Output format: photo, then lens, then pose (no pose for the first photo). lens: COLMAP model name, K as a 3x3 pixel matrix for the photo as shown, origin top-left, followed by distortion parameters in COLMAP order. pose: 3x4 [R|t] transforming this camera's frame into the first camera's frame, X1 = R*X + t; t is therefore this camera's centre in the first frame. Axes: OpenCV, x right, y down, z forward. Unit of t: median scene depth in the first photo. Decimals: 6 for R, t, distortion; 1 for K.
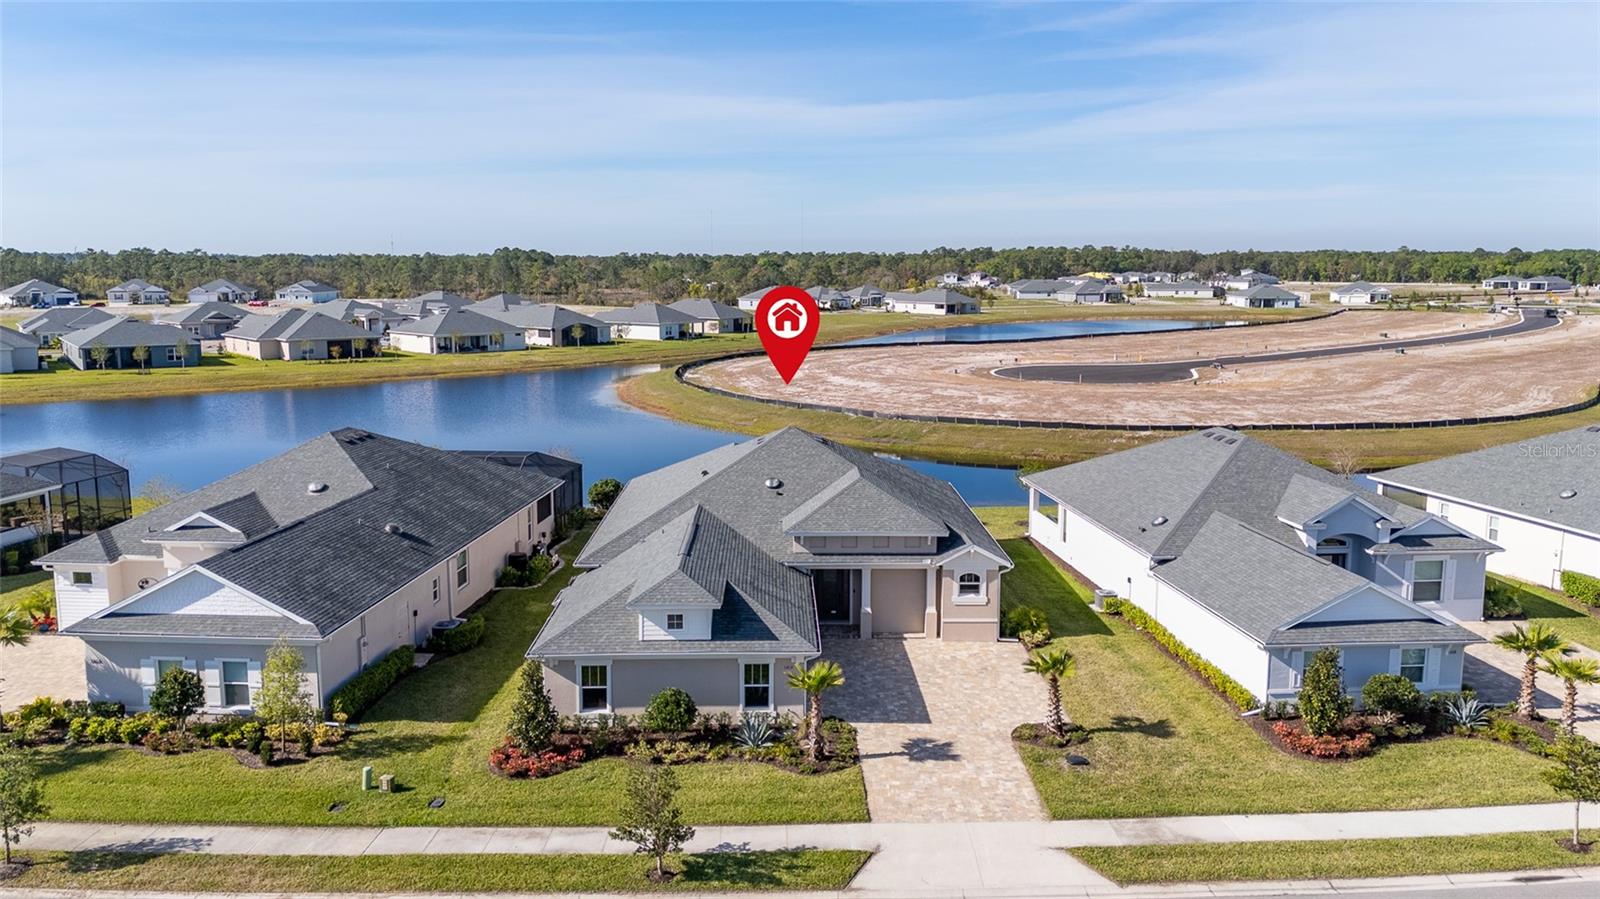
lens RADIAL K [[1196.3, 0, 788.5], [0, 1196.3, 456.9], [0, 0, 1]] dist [0.053220, -0.022527]
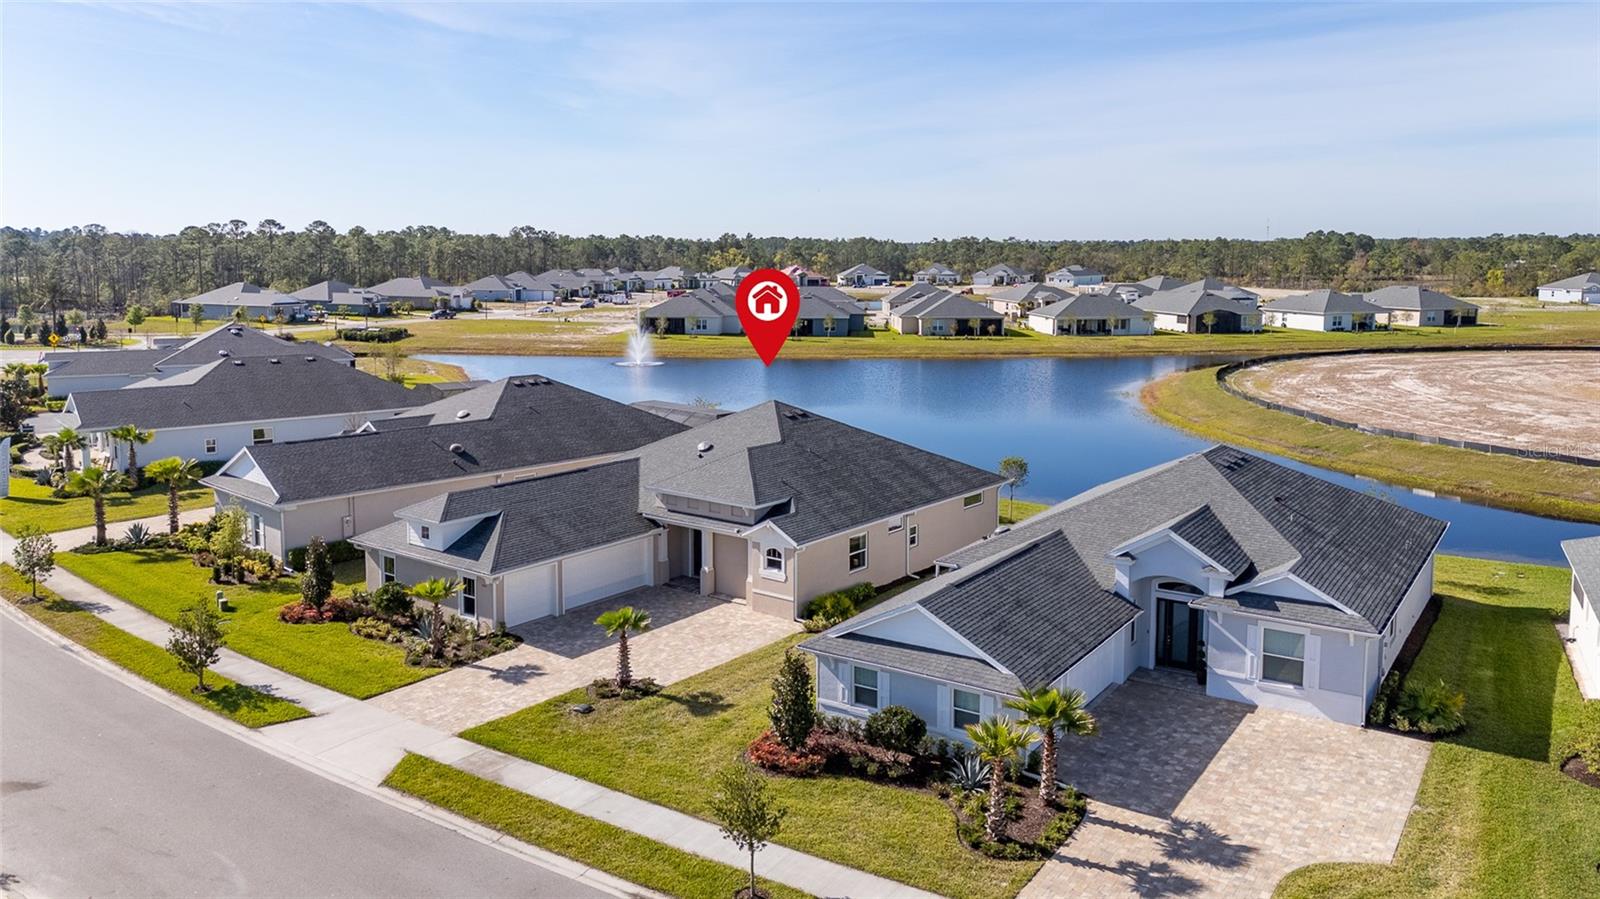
lens RADIAL K [[1196.3, 0, 805.3], [0, 1196.3, 446.6], [0, 0, 1]] dist [0.053220, -0.022527]
pose [[0.777708, 0.102952, -0.620138, 0.791787], [-0.100714, 0.994161, 0.038740, -0.031847], [0.620506, 0.032329, 0.783535, 0.211159]]
